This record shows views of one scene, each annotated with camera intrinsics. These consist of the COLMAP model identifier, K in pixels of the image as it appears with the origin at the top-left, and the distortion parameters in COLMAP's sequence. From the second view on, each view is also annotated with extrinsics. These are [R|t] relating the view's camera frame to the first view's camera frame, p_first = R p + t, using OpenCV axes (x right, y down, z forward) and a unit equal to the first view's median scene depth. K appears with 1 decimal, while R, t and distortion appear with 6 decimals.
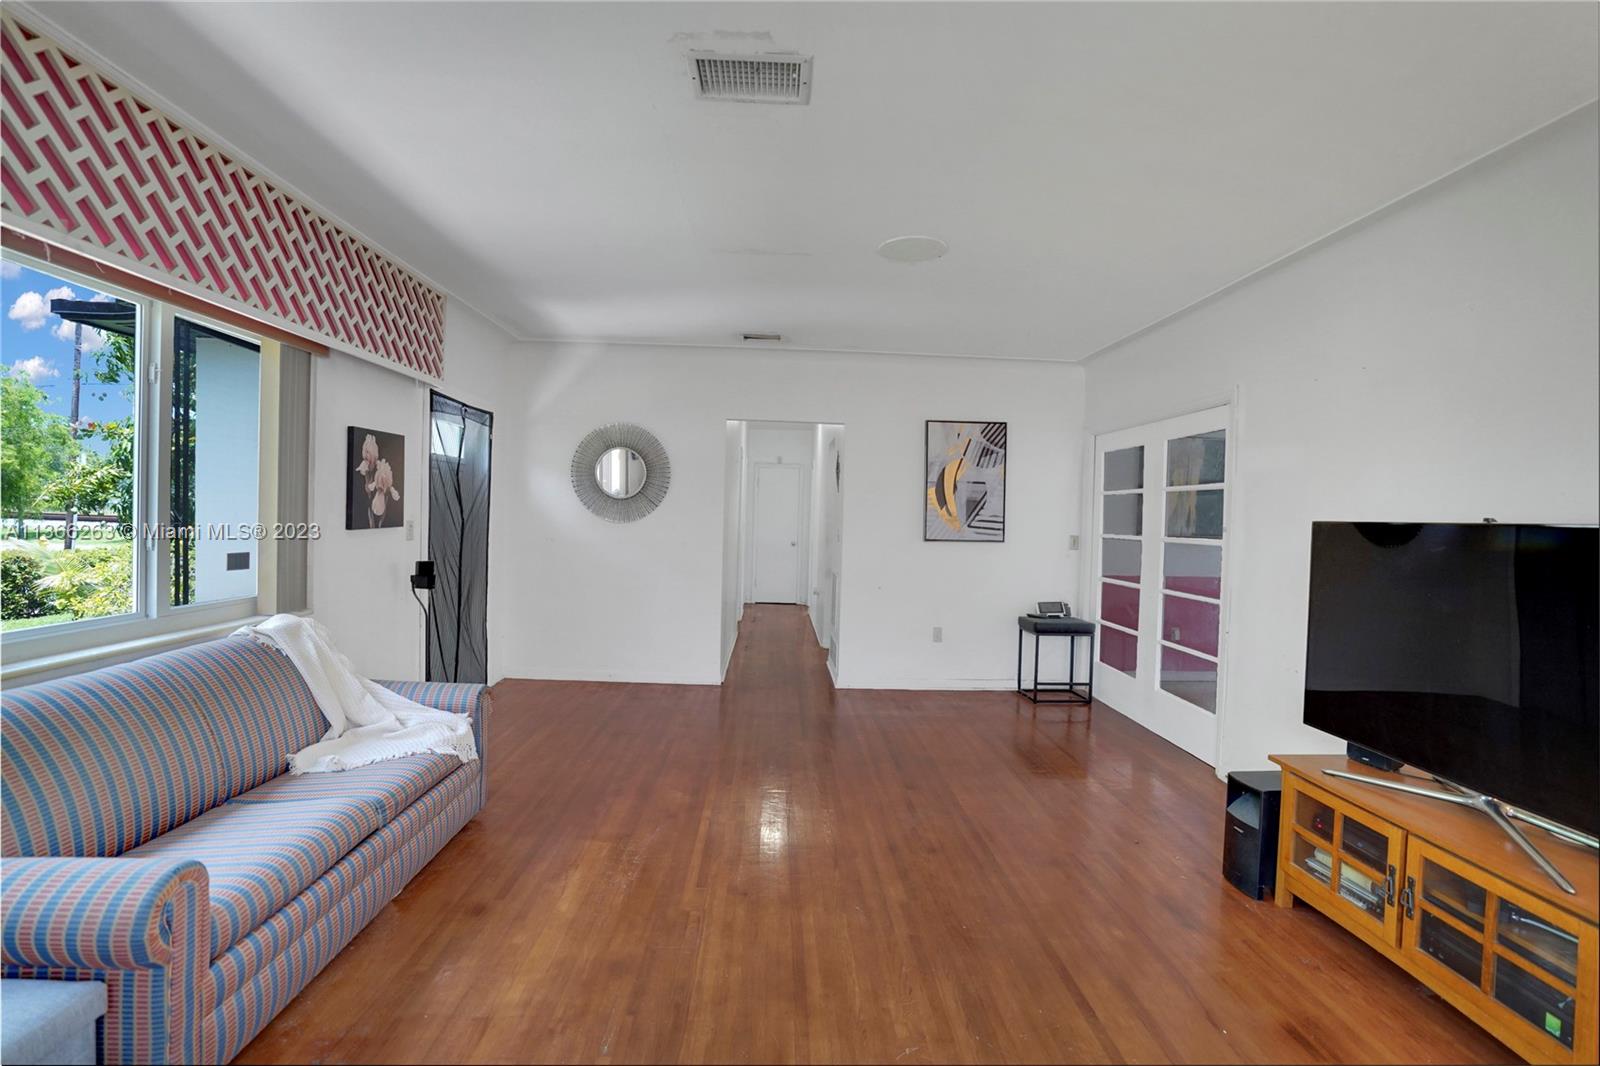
lens RADIAL K [[768.2, 0, 799.8], [0, 768.2, 522.7], [0, 0, 1]] dist [-0.092959, 0.037365]
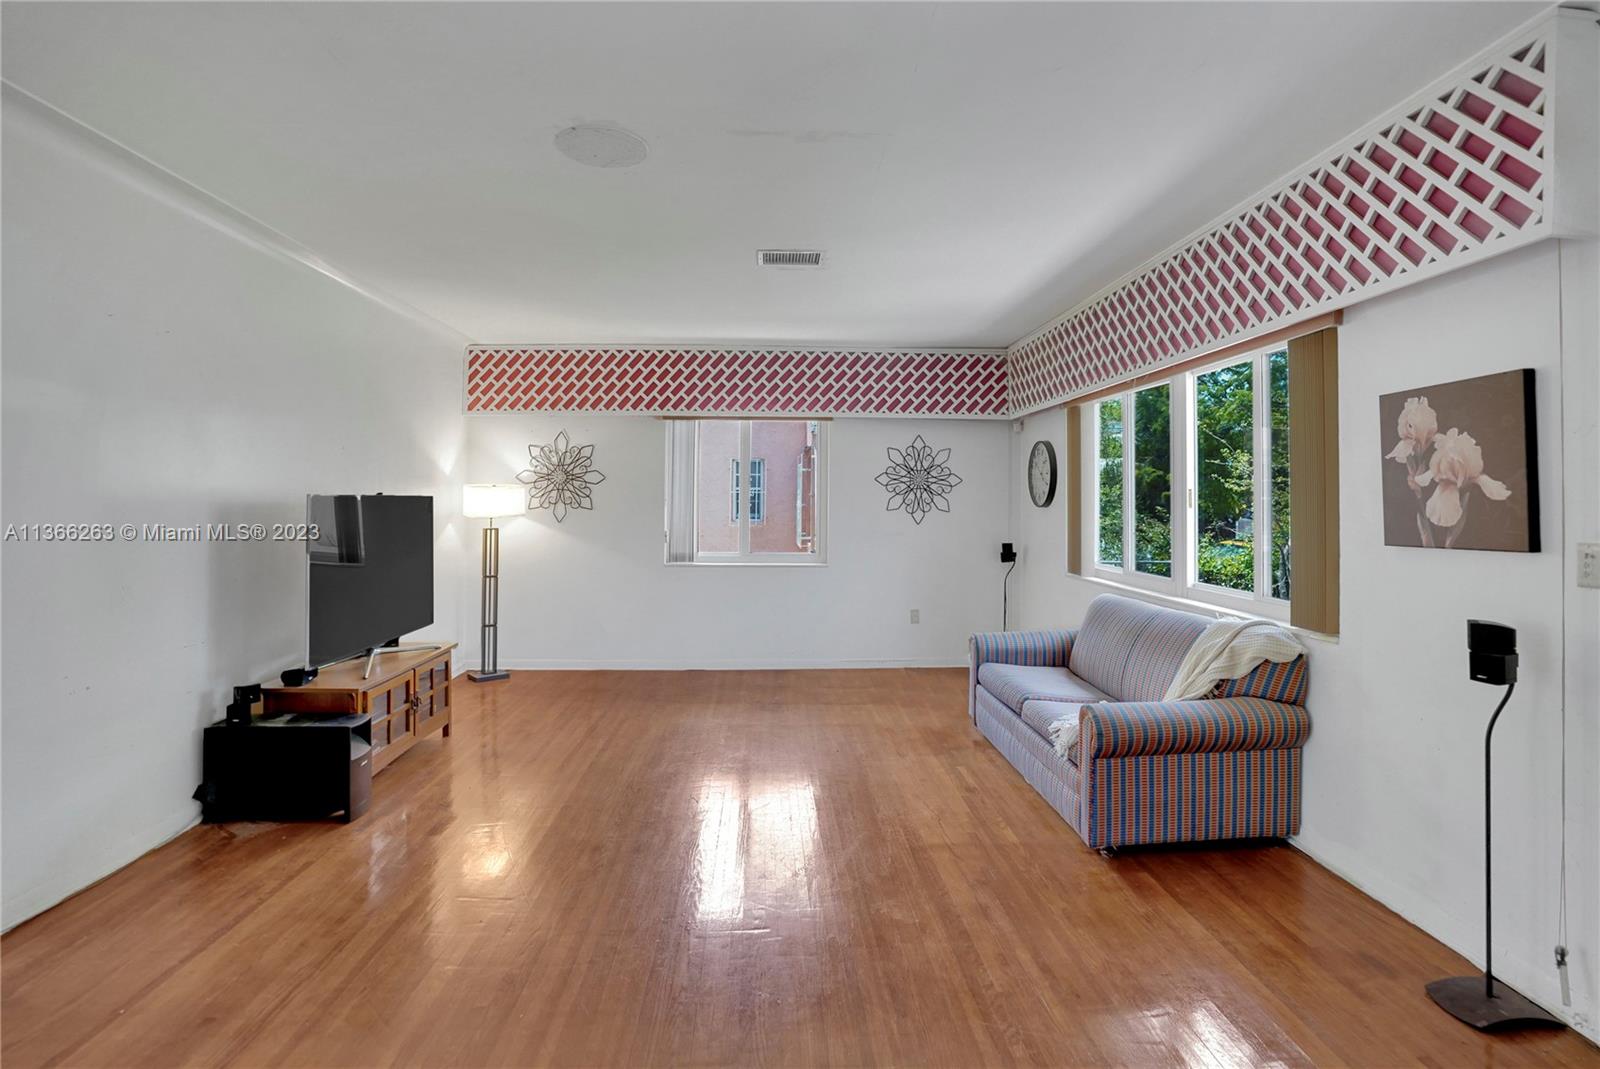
lens RADIAL K [[802.5, 0, 800.0], [0, 802.5, 534.5], [0, 0, 1]] dist [-0.085785, 0.037405]
pose [[-0.999386, -0.032641, -0.012740, -0.053810], [-0.033188, 0.998418, 0.045378, -0.015305], [0.011239, 0.045773, -0.998889, 1.765377]]
